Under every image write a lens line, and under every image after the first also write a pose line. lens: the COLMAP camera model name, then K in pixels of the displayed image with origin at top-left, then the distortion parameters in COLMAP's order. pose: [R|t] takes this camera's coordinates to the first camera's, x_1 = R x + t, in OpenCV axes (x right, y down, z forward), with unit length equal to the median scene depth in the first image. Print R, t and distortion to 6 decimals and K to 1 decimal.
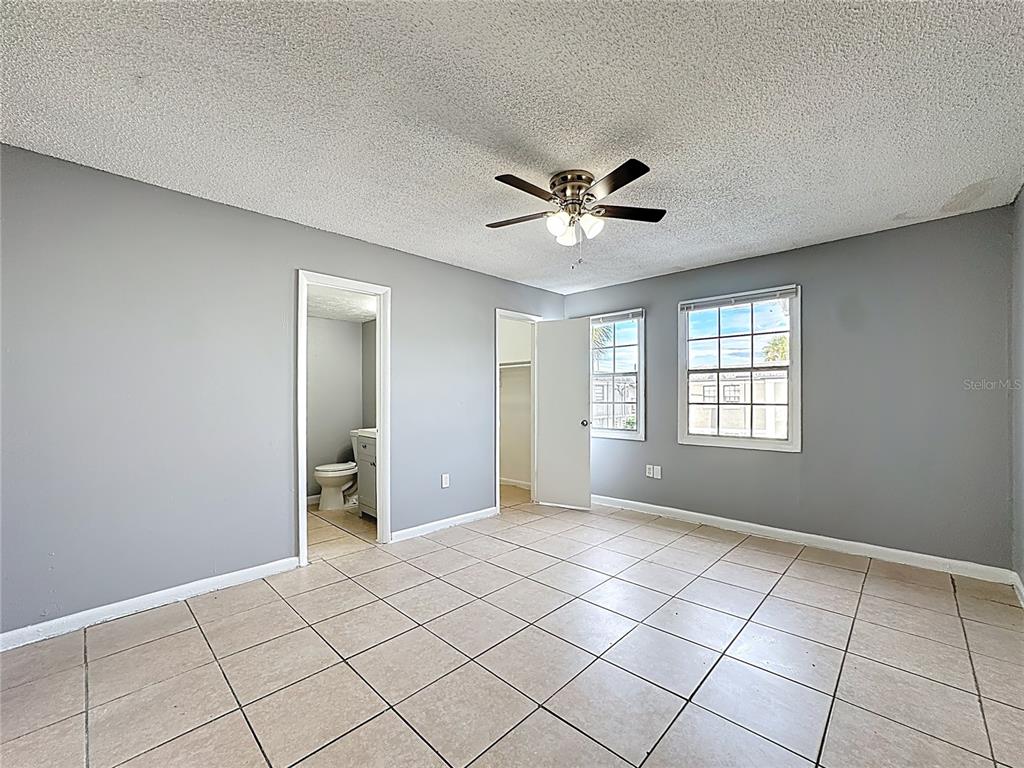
lens RADIAL K [[418.7, 0, 510.3], [0, 418.7, 383.8], [0, 0, 1]] dist [-0.052620, 0.023331]
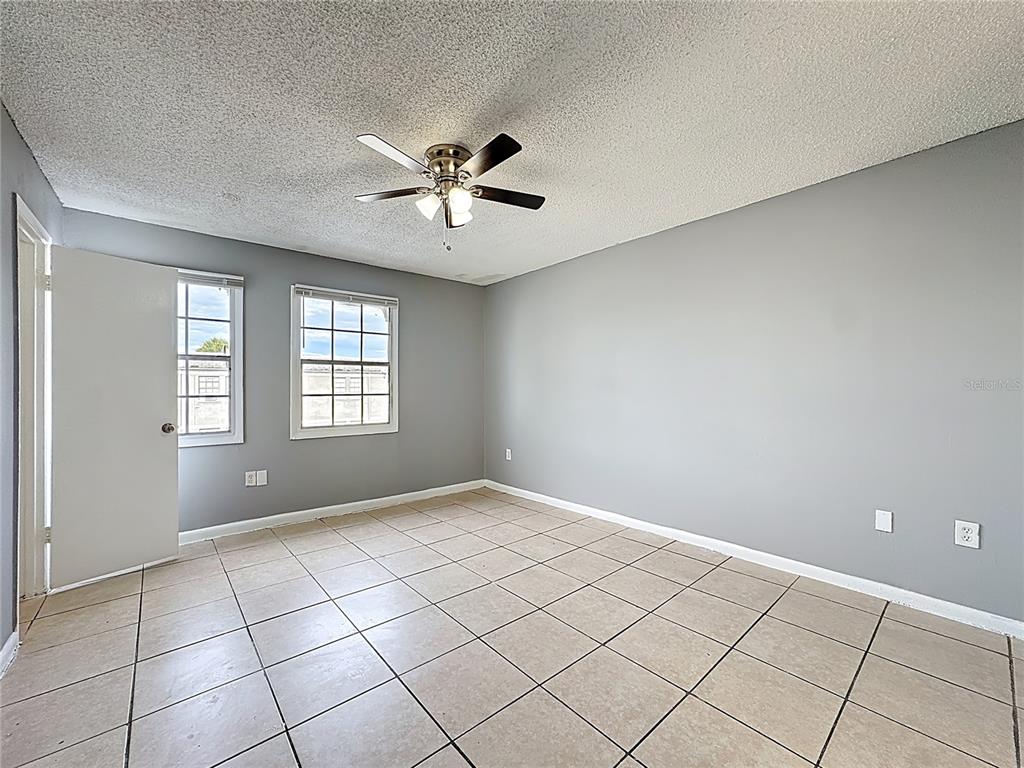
lens RADIAL K [[410.2, 0, 511.4], [0, 410.2, 380.5], [0, 0, 1]] dist [-0.017683, -0.000058]
pose [[0.109460, 0.017042, 0.993845, -0.452548], [-0.029090, 0.999480, -0.013935, 0.014080], [-0.993565, -0.027386, 0.109899, 0.453887]]
